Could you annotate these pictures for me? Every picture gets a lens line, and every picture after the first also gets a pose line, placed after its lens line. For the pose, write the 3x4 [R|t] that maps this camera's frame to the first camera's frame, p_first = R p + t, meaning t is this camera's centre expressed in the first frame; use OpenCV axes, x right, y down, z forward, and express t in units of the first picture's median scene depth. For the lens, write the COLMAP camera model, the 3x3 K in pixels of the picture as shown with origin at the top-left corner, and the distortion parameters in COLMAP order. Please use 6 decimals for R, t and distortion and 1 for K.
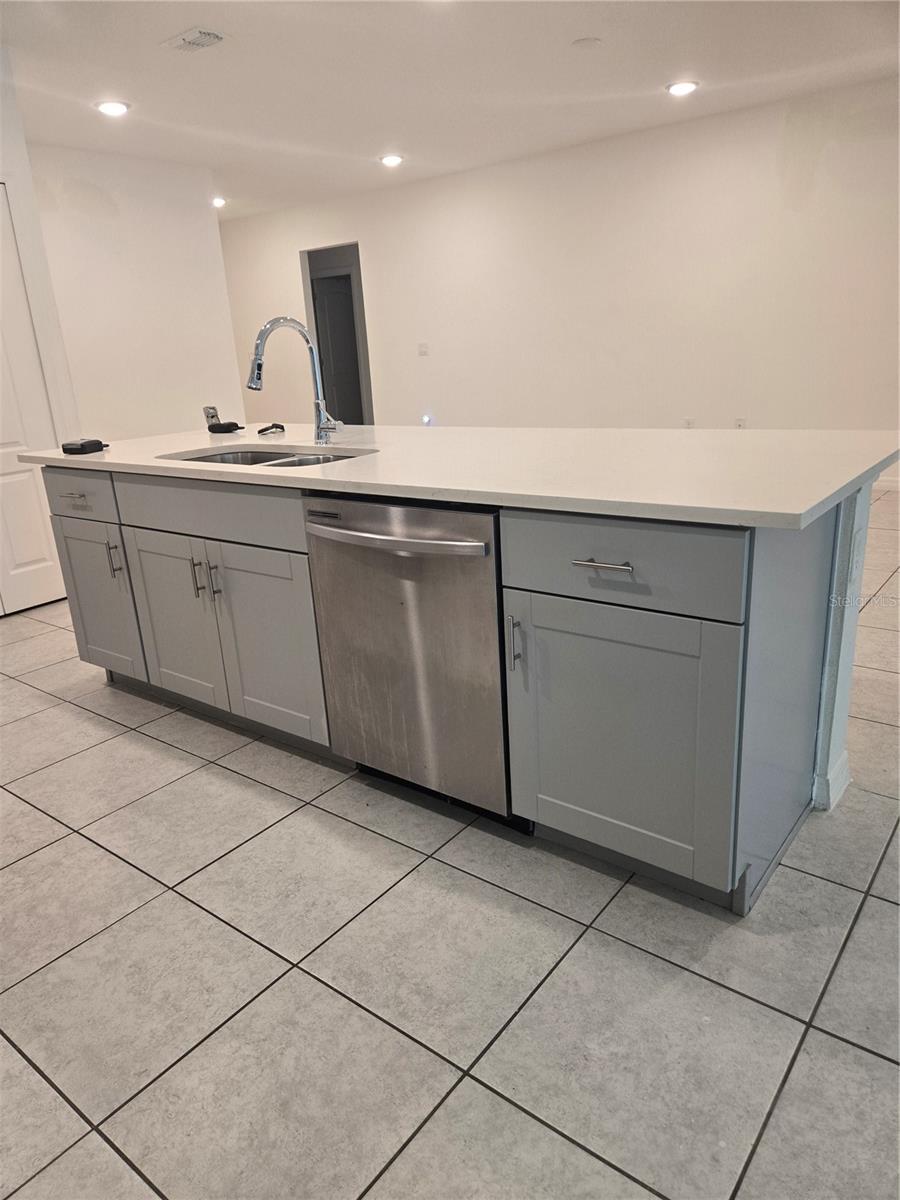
lens RADIAL K [[819.8, 0, 433.4], [0, 819.8, 603.4], [0, 0, 1]] dist [0.001185, -0.001020]
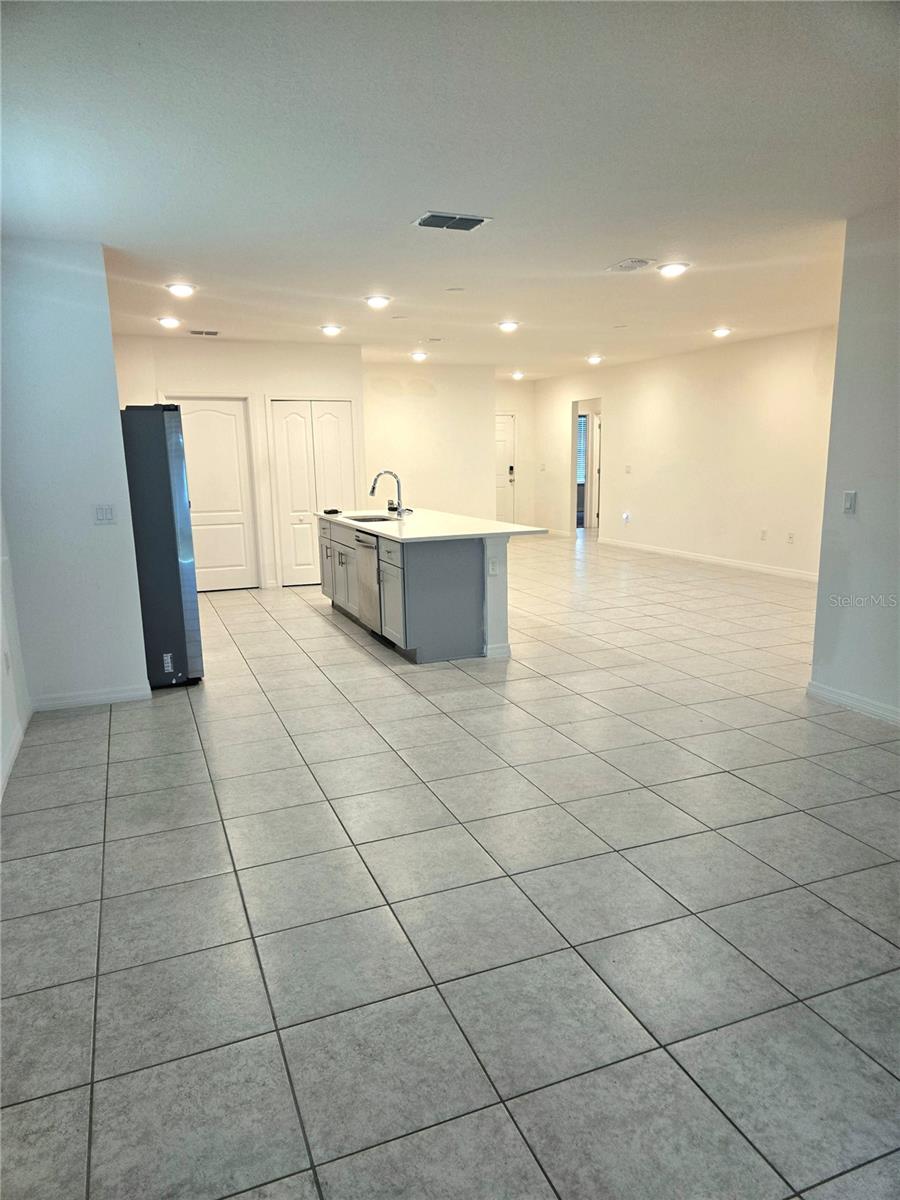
lens RADIAL K [[819.8, 0, 433.4], [0, 819.8, 603.4], [0, 0, 1]] dist [0.001185, -0.001020]
pose [[0.859540, 0.133585, -0.493302, 1.220173], [-0.182294, 0.981882, -0.051740, 0.180703], [0.477452, 0.134399, 0.868318, -1.126431]]
